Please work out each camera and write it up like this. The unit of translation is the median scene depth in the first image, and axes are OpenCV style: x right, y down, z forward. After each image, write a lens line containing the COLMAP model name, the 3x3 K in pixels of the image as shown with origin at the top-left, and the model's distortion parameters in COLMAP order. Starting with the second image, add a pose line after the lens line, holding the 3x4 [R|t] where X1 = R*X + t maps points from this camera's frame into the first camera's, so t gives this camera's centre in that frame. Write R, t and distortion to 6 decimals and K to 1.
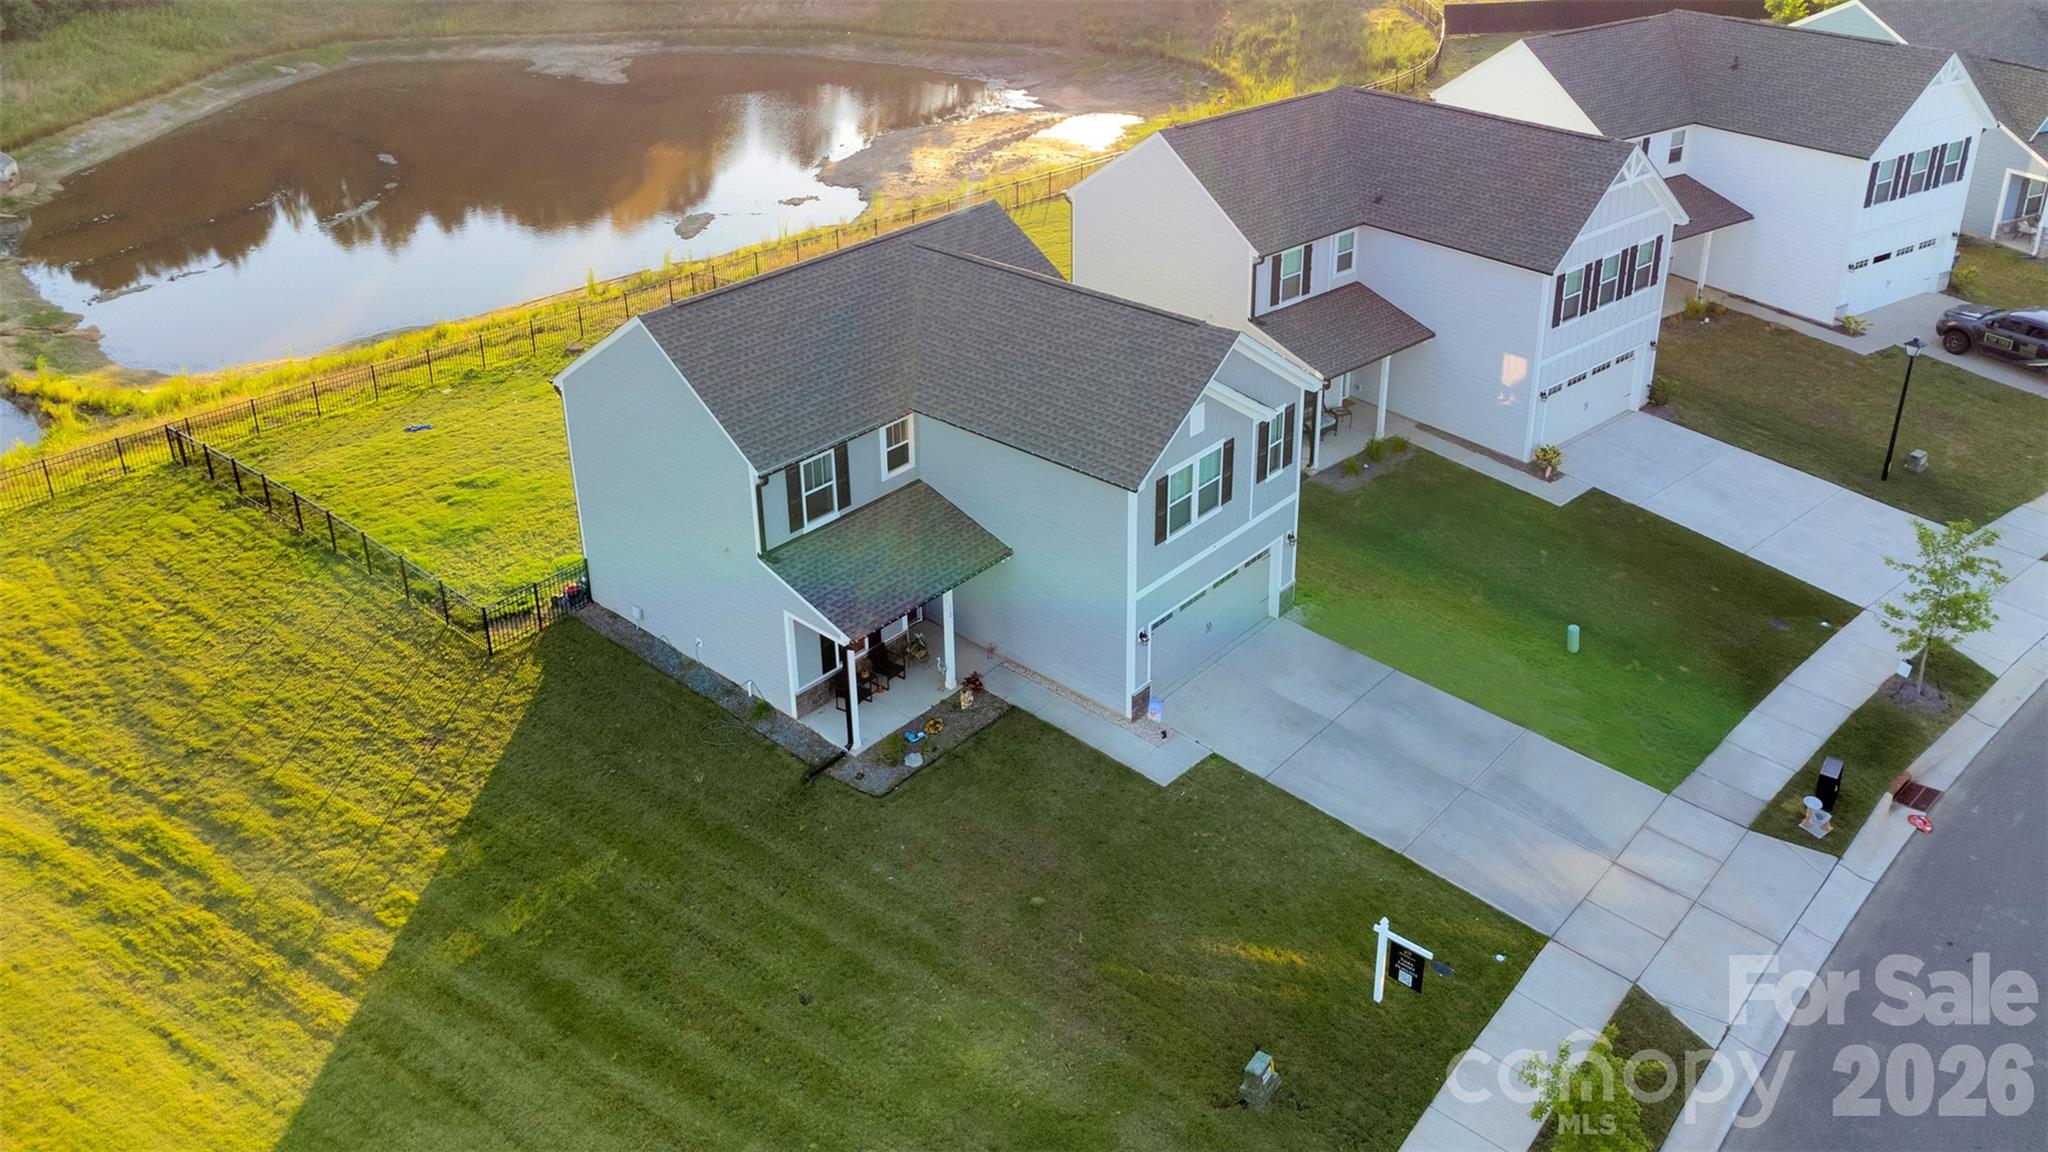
lens RADIAL K [[1585.2, 0, 1123.0], [0, 1585.2, 577.9], [0, 0, 1]] dist [0.002065, 0.081976]
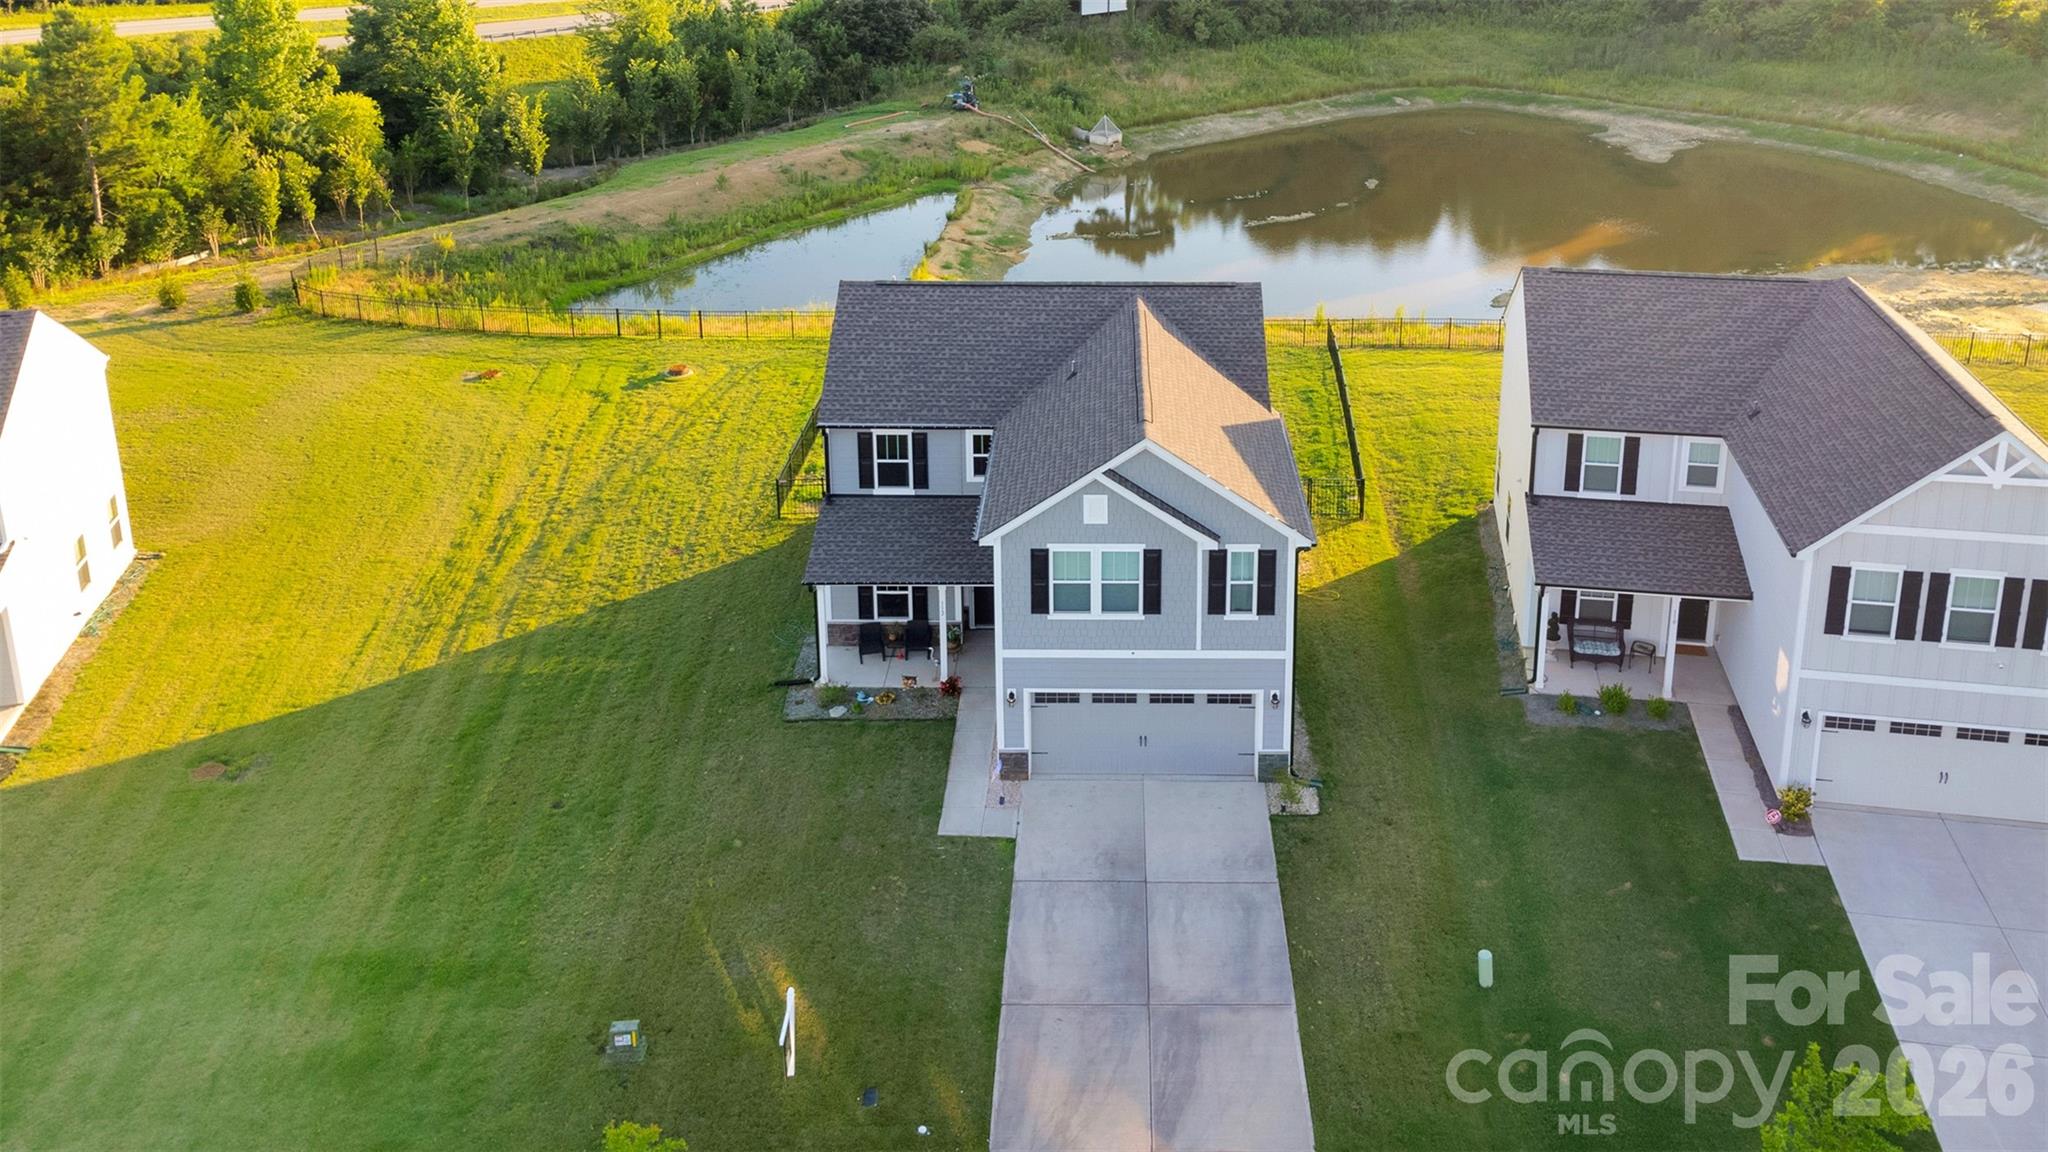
lens RADIAL K [[1667.9, 0, 1102.1], [0, 1667.9, 526.3], [0, 0, 1]] dist [0.031452, 0.025049]
pose [[0.618940, 0.335702, -0.710083, 0.740635], [-0.393369, 0.914995, 0.089699, -0.174378], [0.679834, 0.223806, 0.698382, 0.272526]]
